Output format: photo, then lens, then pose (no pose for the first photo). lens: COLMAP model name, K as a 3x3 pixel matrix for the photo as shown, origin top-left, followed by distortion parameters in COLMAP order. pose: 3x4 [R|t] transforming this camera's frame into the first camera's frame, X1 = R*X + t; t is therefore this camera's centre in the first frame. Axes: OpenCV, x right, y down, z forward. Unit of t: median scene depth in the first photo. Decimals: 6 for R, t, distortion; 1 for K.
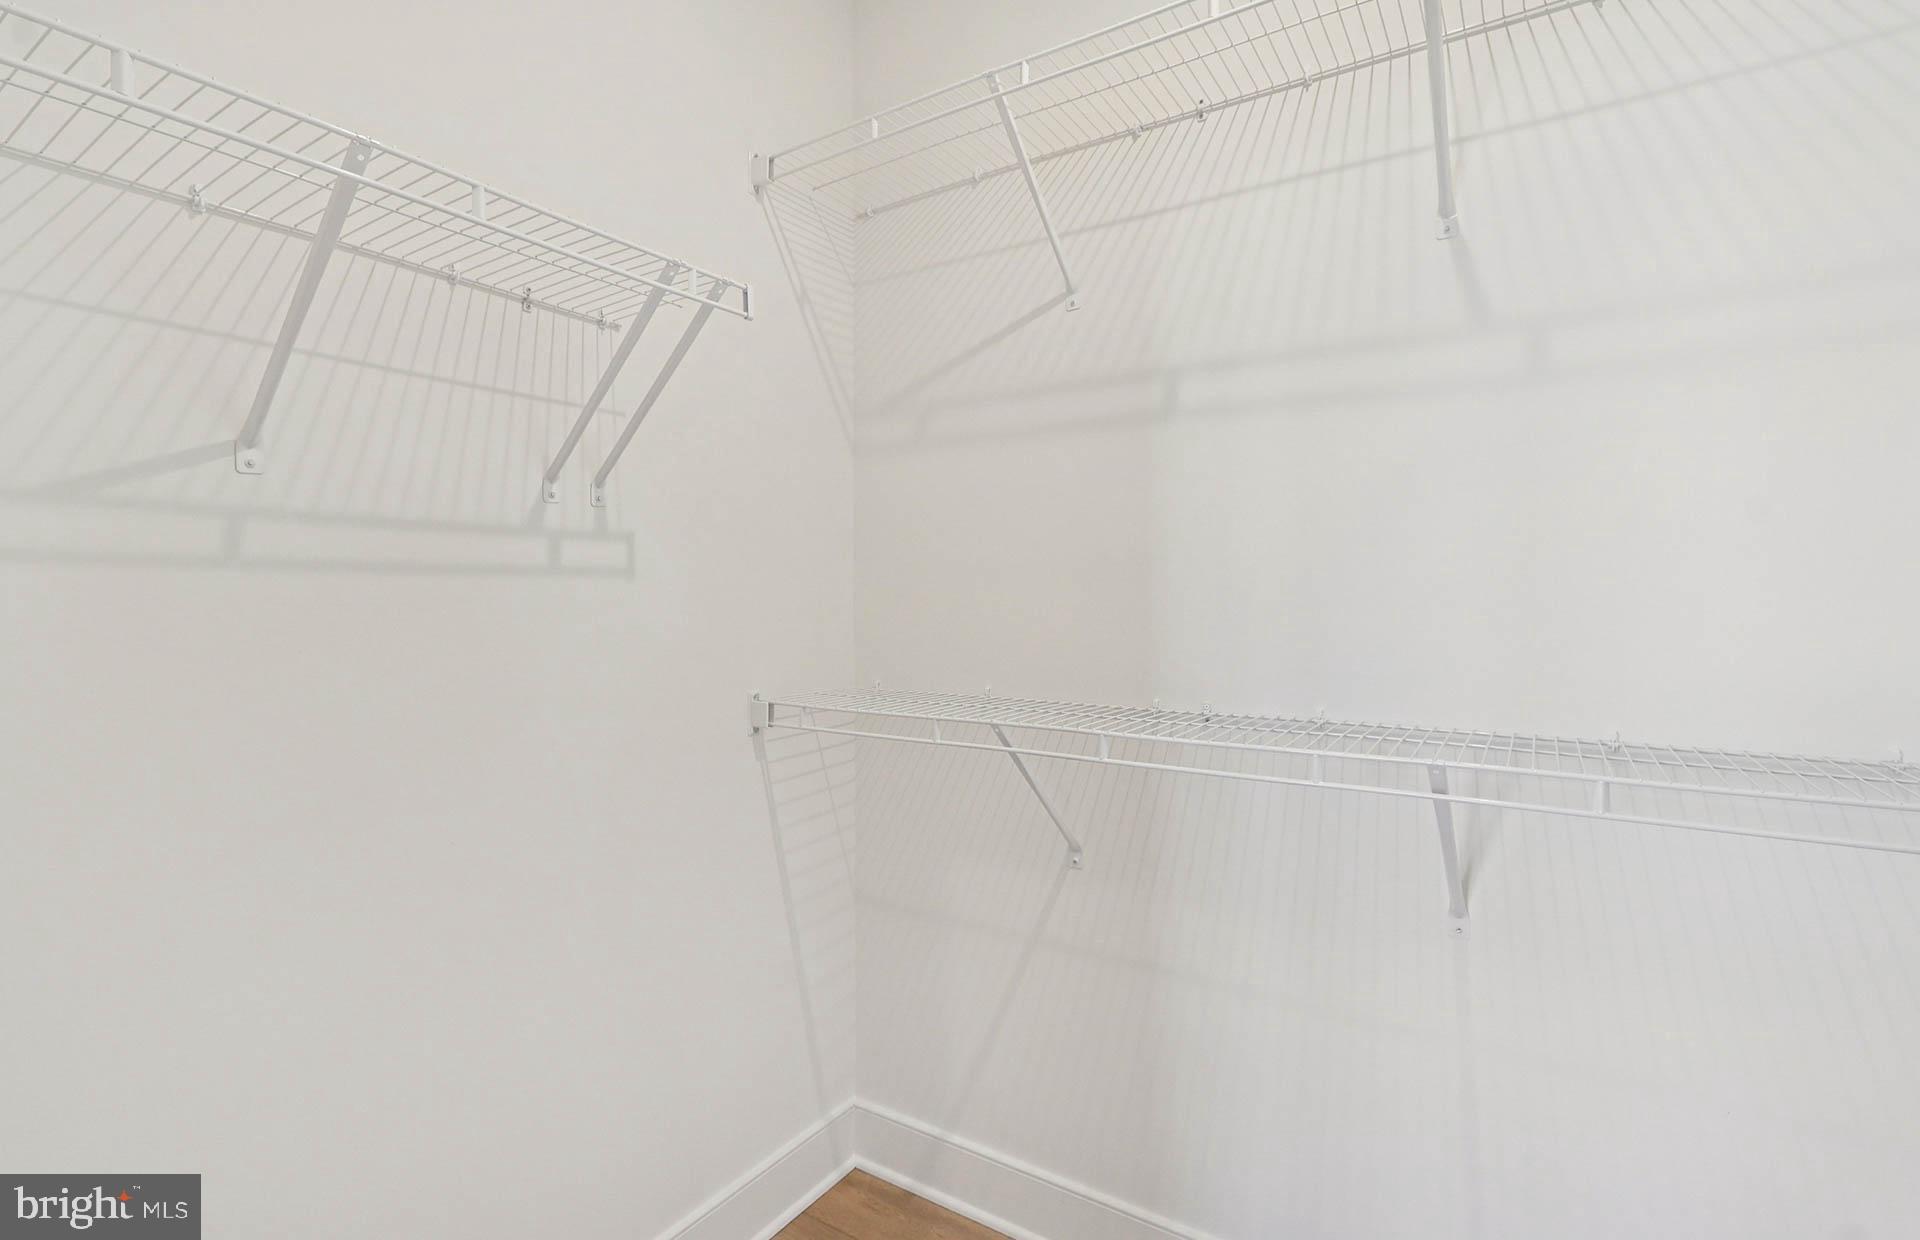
lens RADIAL K [[907.7, 0, 922.1], [0, 907.7, 554.8], [0, 0, 1]] dist [0.000510, -0.003761]
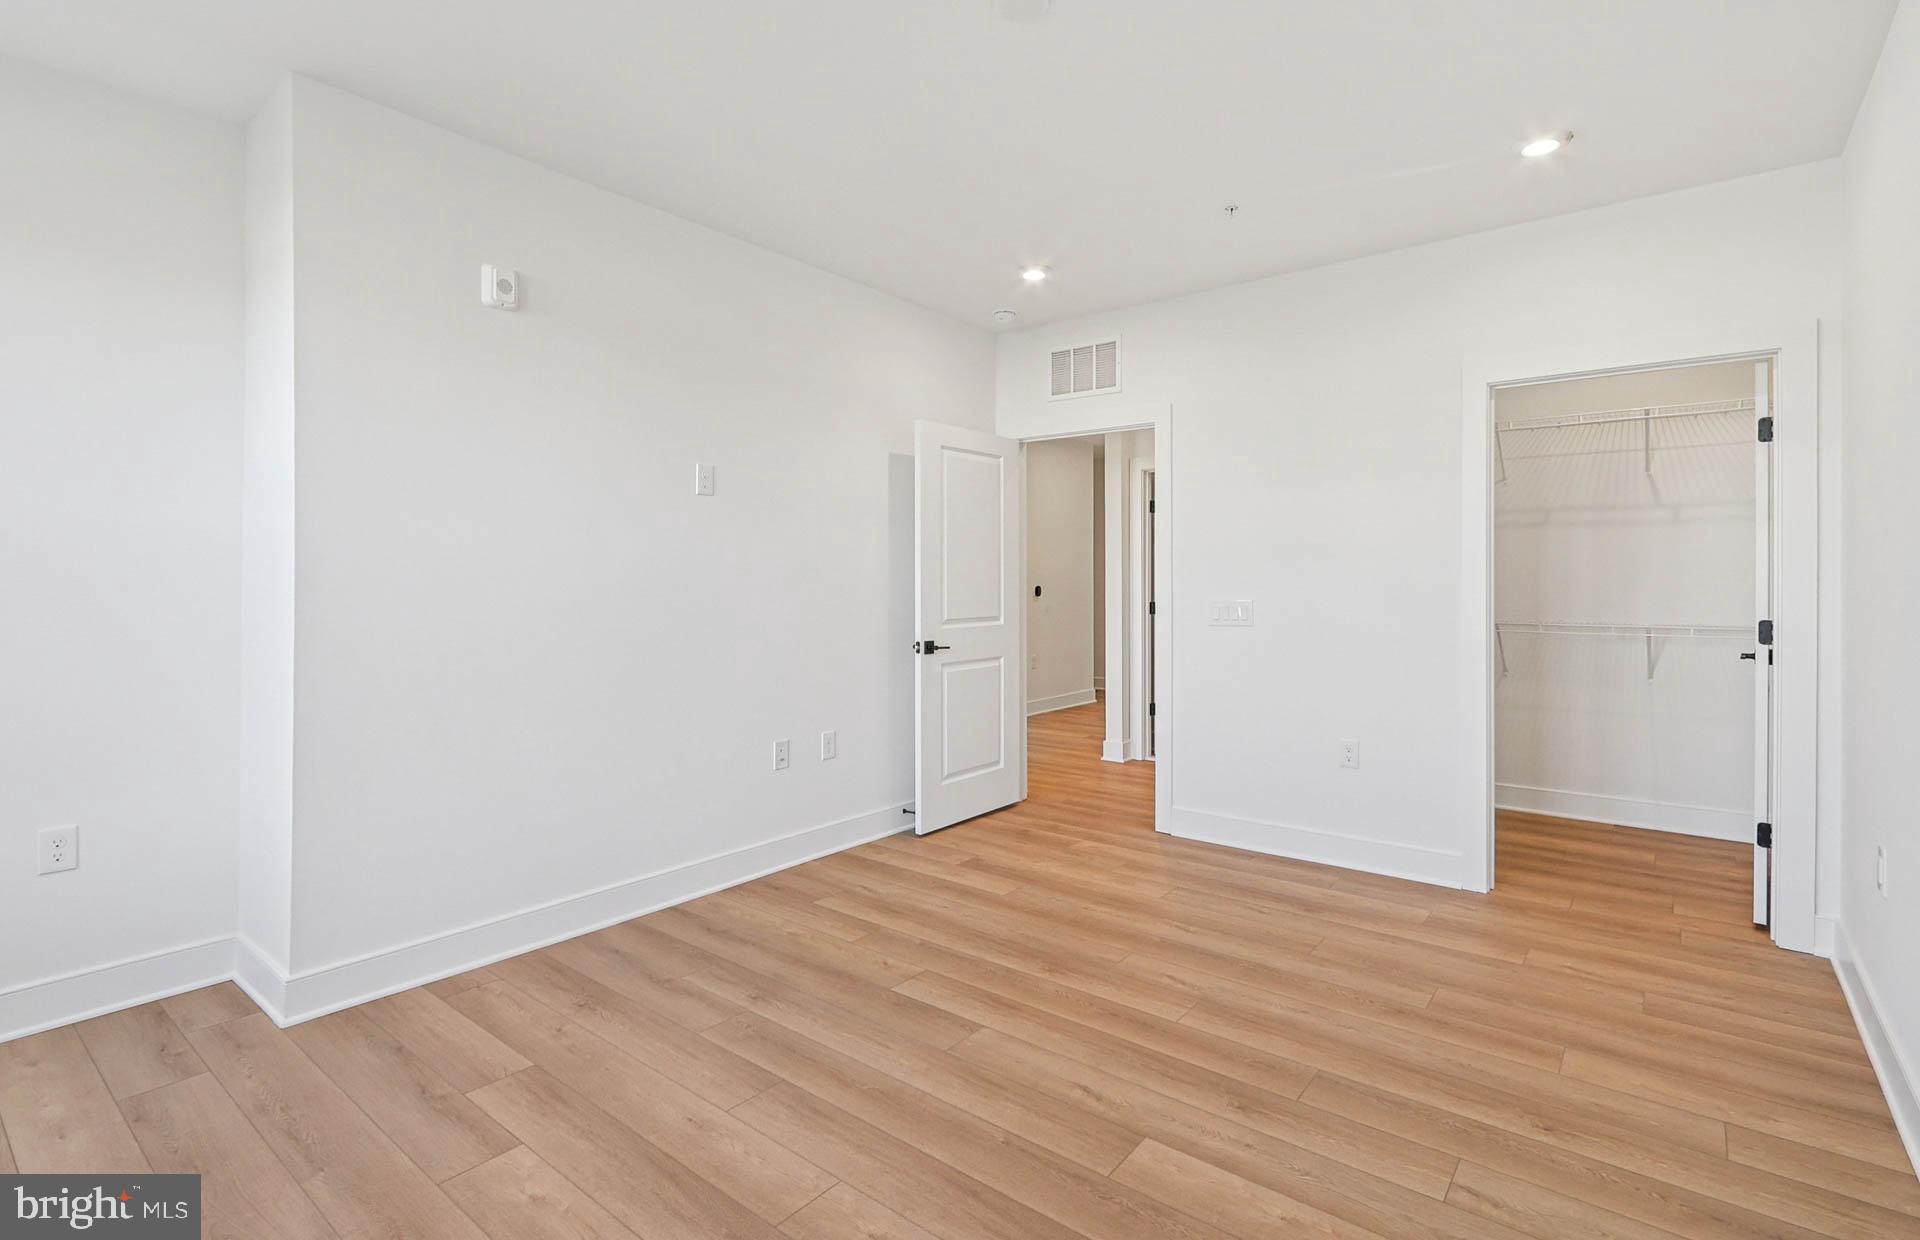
lens RADIAL K [[907.7, 0, 976.8], [0, 907.7, 573.1], [0, 0, 1]] dist [0.000510, -0.003761]
pose [[0.997422, -0.001403, -0.071751, -1.640151], [0.002592, 0.999861, 0.016488, -0.061814], [0.071717, -0.016631, 0.997286, -2.501947]]
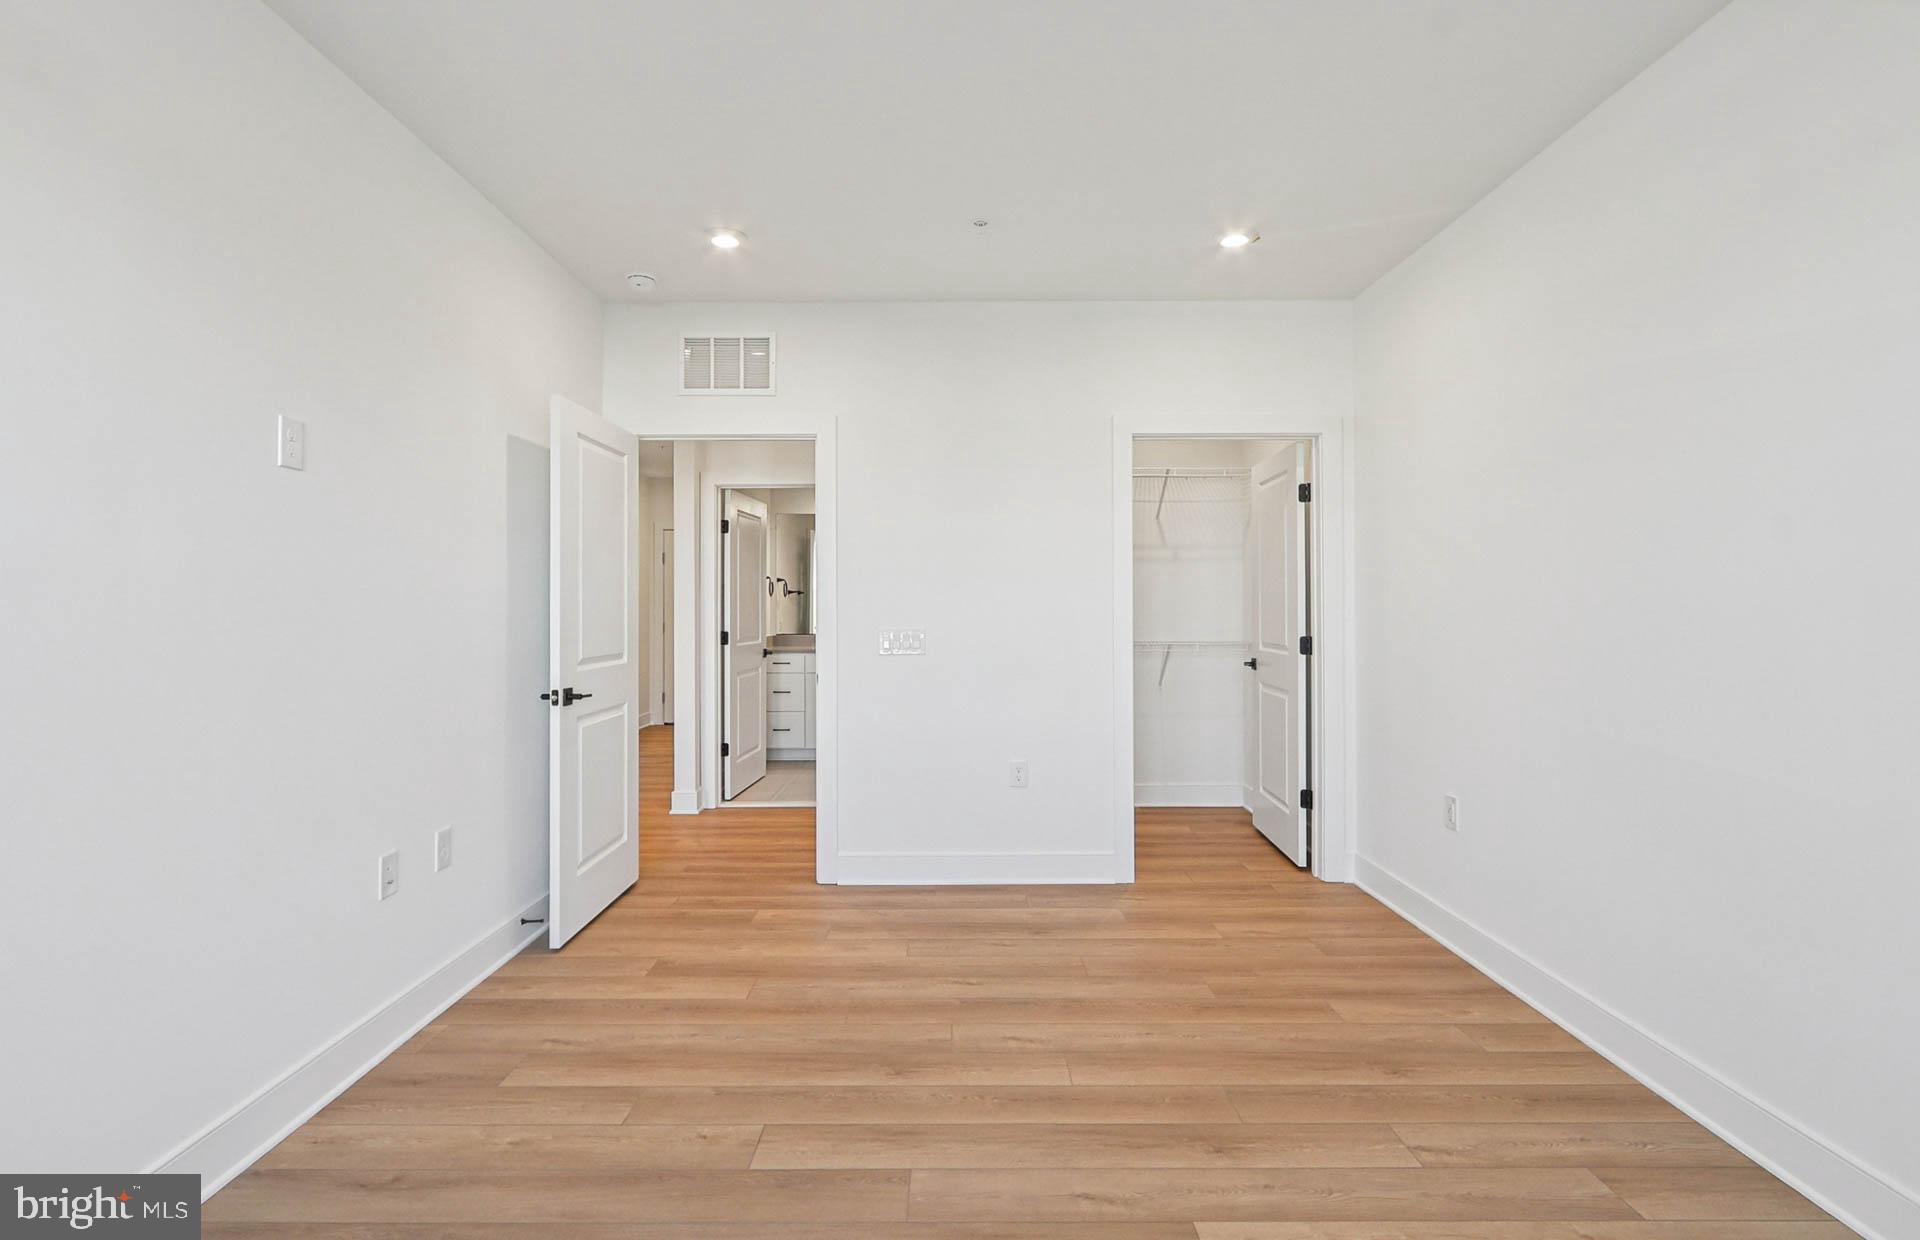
lens RADIAL K [[907.7, 0, 957.9], [0, 907.7, 599.7], [0, 0, 1]] dist [0.000510, -0.003761]
pose [[0.826871, 0.001324, 0.562391, -2.513223], [-0.010839, 0.999849, 0.013582, -0.052177], [-0.562288, -0.017326, 0.826760, -1.920769]]
